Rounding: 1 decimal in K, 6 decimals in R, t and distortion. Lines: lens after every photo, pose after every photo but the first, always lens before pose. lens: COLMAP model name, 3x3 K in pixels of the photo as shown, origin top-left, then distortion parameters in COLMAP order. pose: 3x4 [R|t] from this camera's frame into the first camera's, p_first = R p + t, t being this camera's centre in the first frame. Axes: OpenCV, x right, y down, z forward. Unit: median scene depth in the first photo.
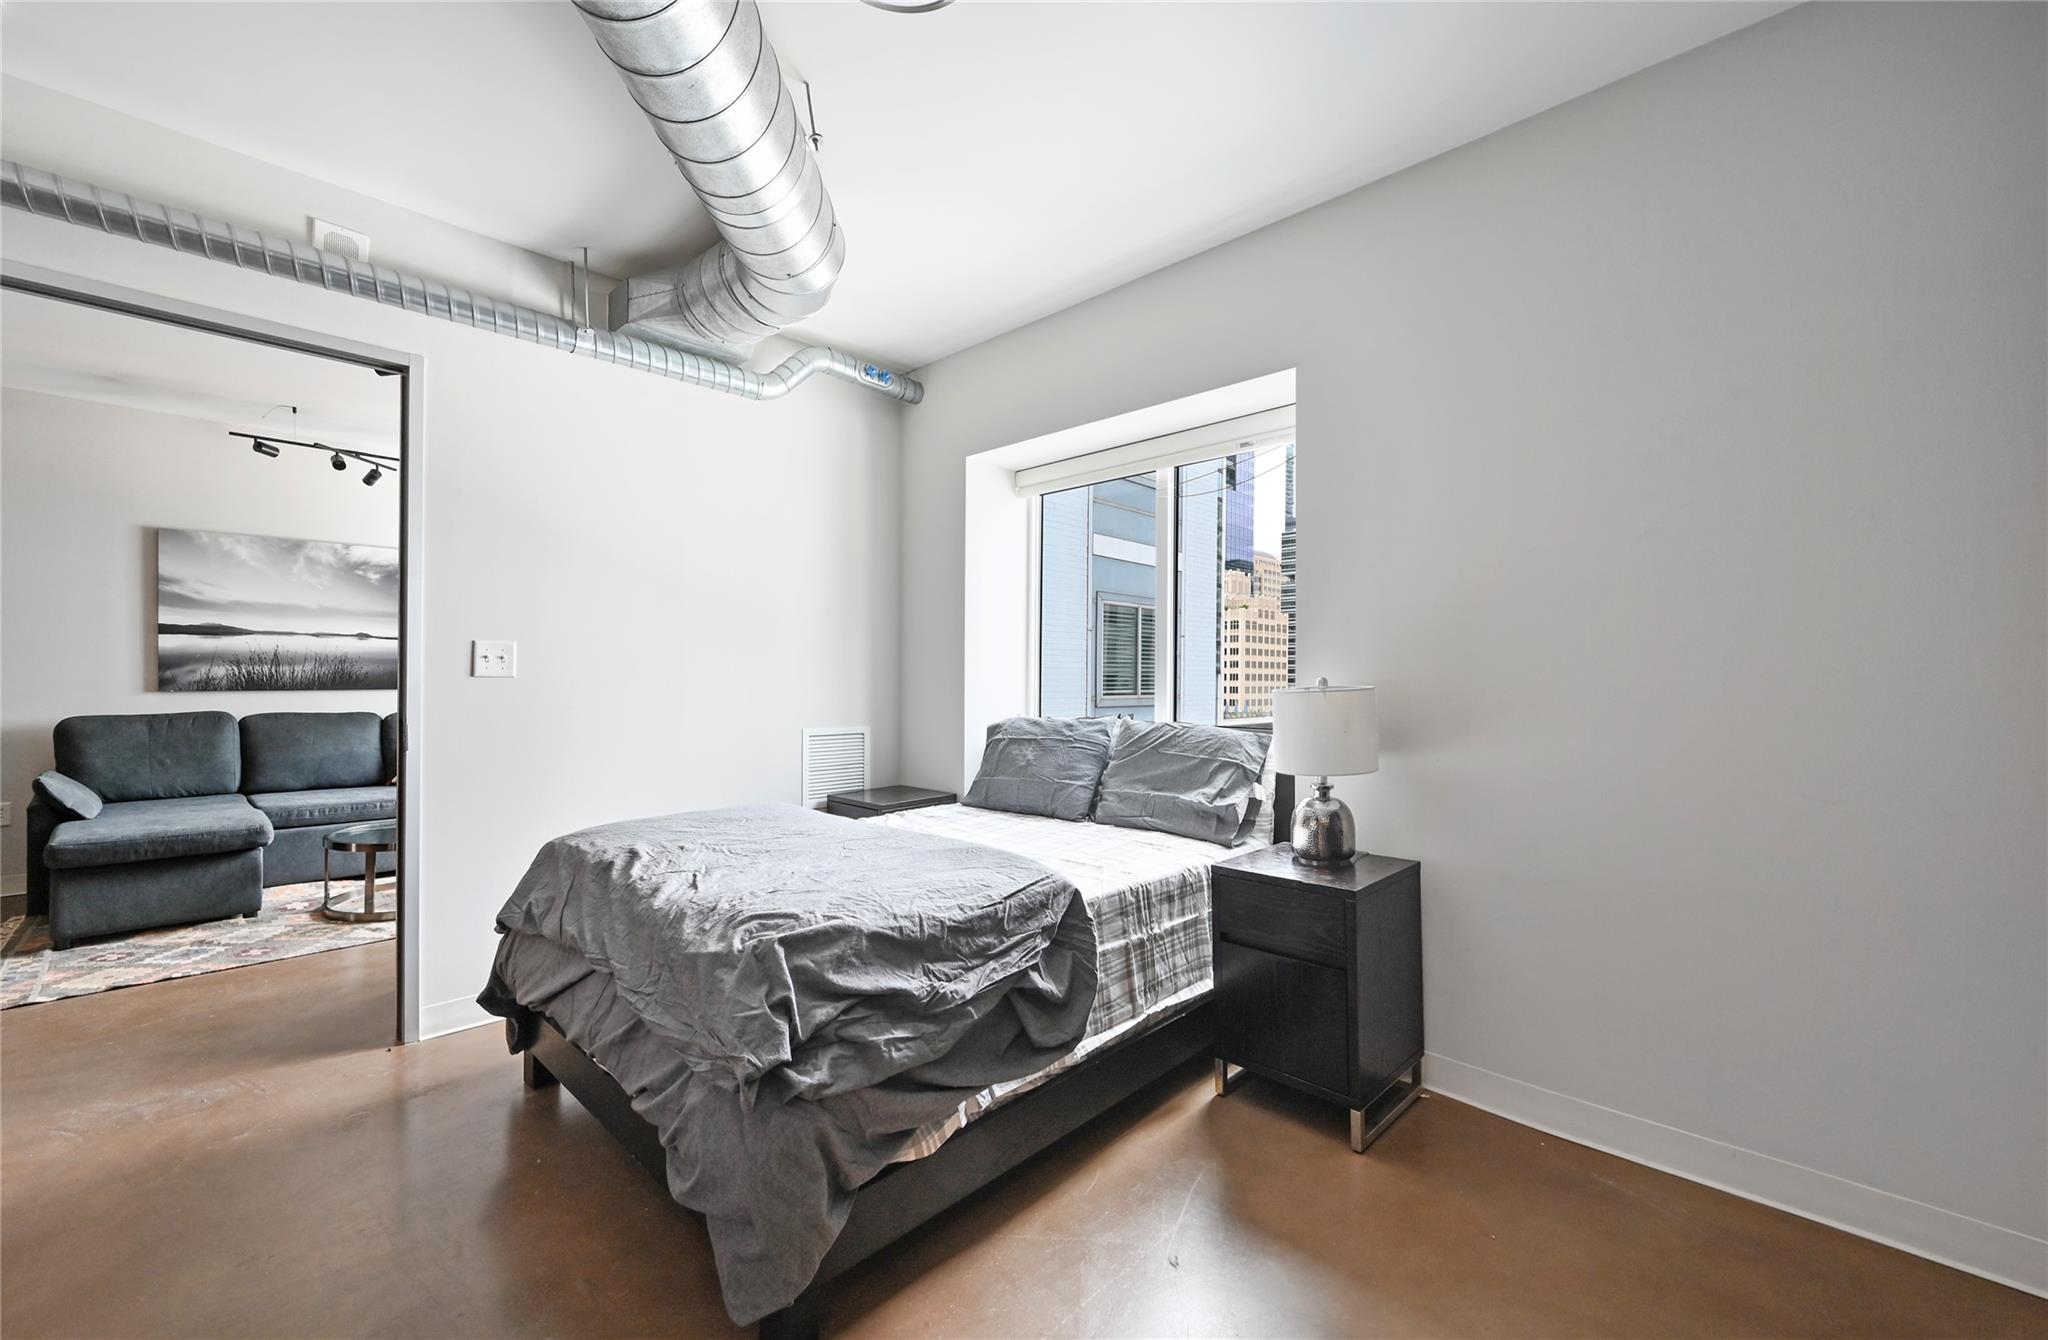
lens RADIAL K [[827.5, 0, 1029.3], [0, 827.5, 676.7], [0, 0, 1]] dist [0.001330, 0.000231]
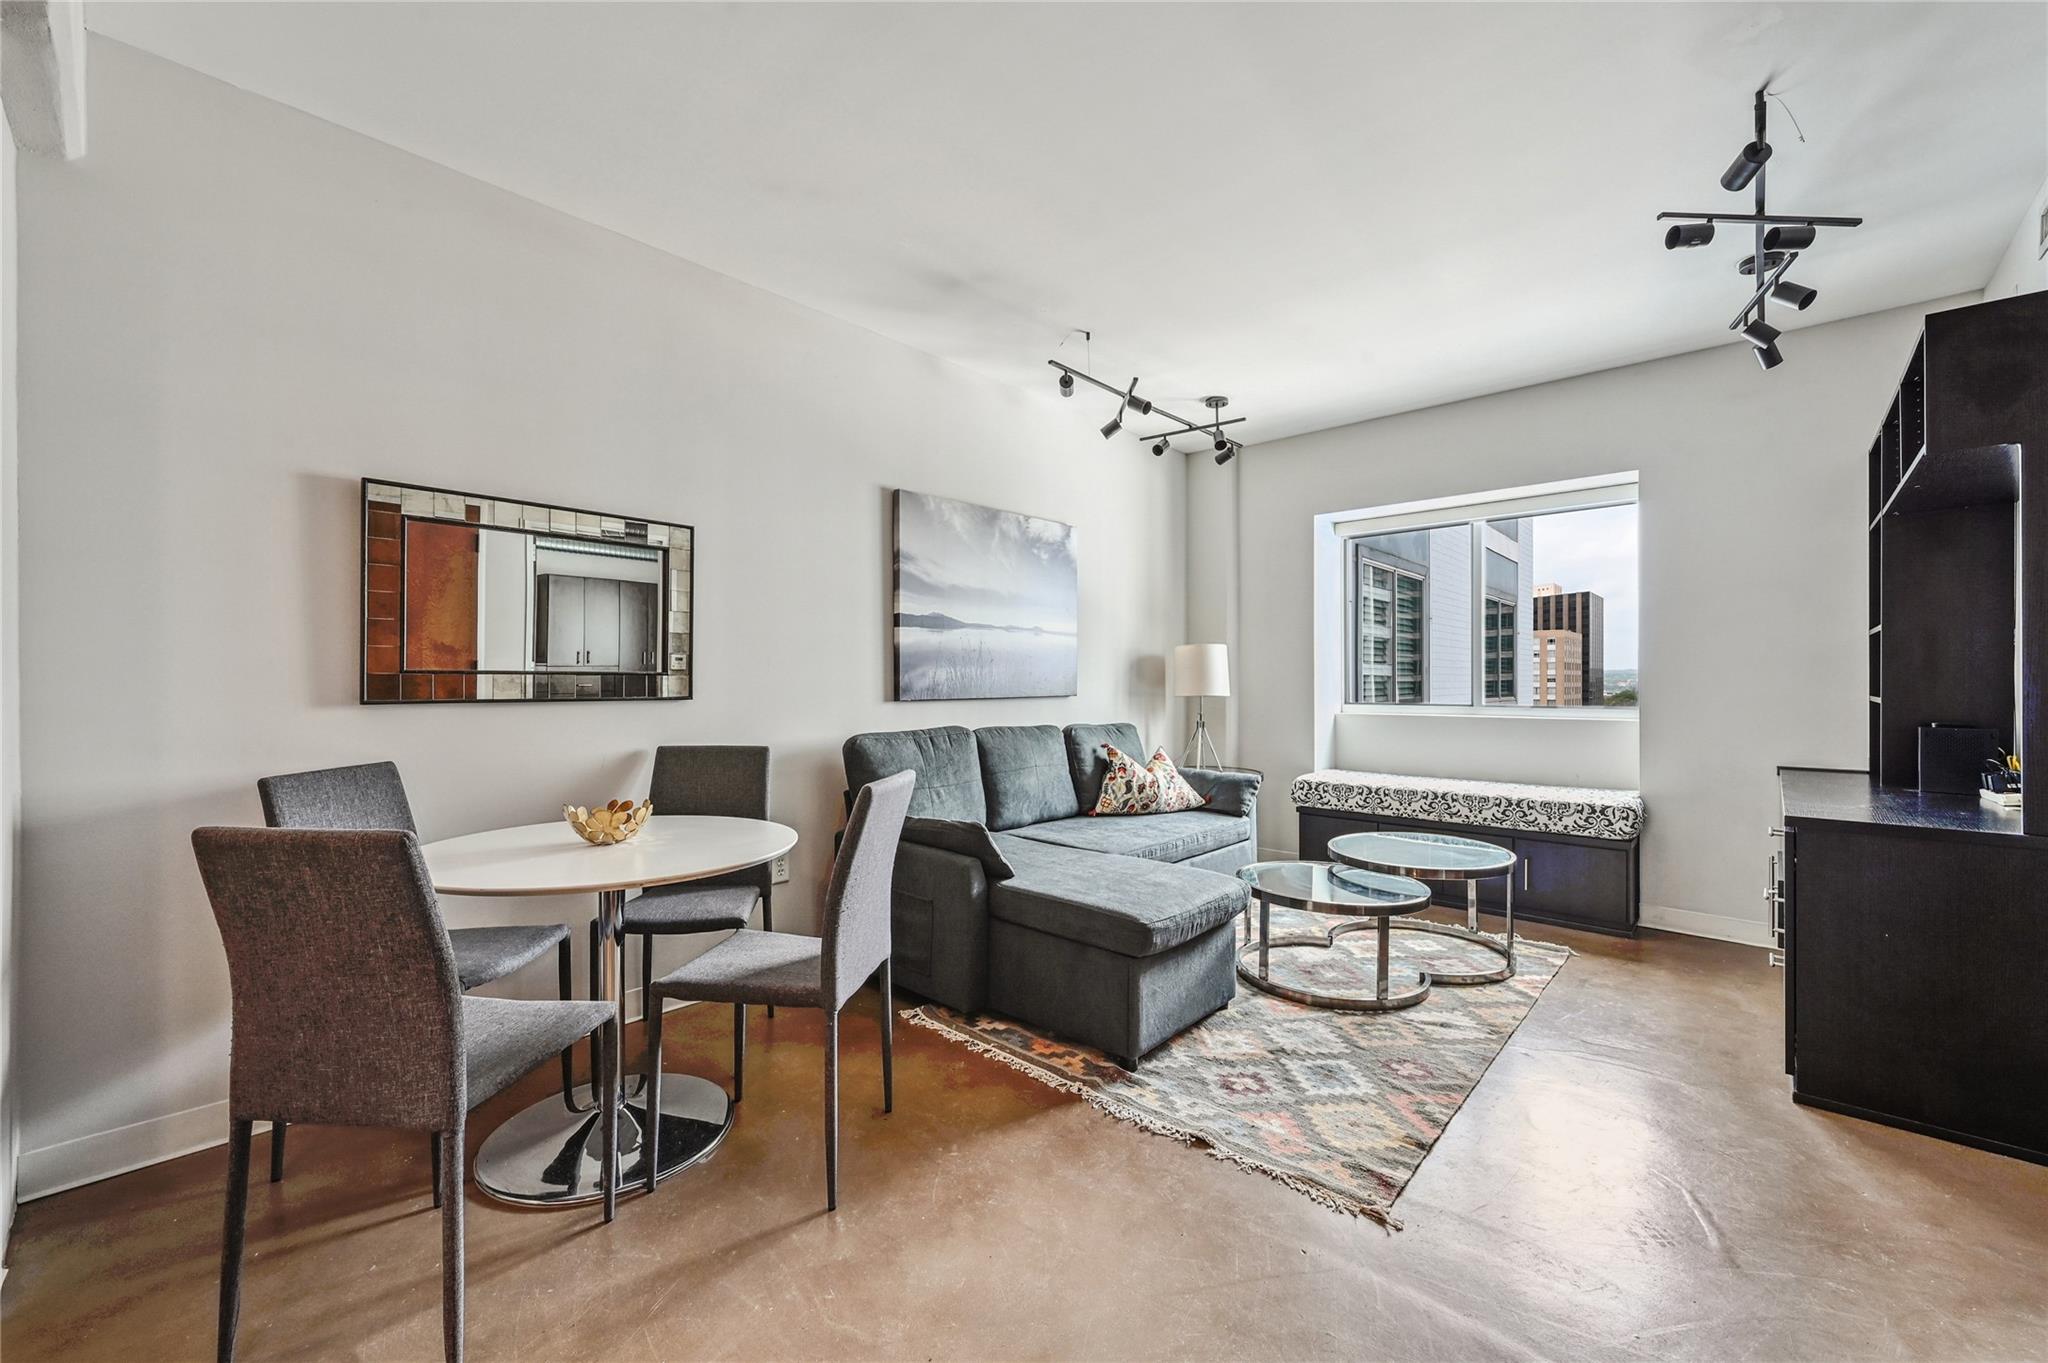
lens RADIAL K [[815.4, 0, 1024.0], [0, 815.4, 681.5], [0, 0, 1]] dist [0.001717, -0.000130]
pose [[0.999652, -0.006482, 0.025585, -0.938042], [0.006434, 0.999977, 0.001970, -0.000821], [-0.025597, -0.001805, 0.999671, 0.231745]]
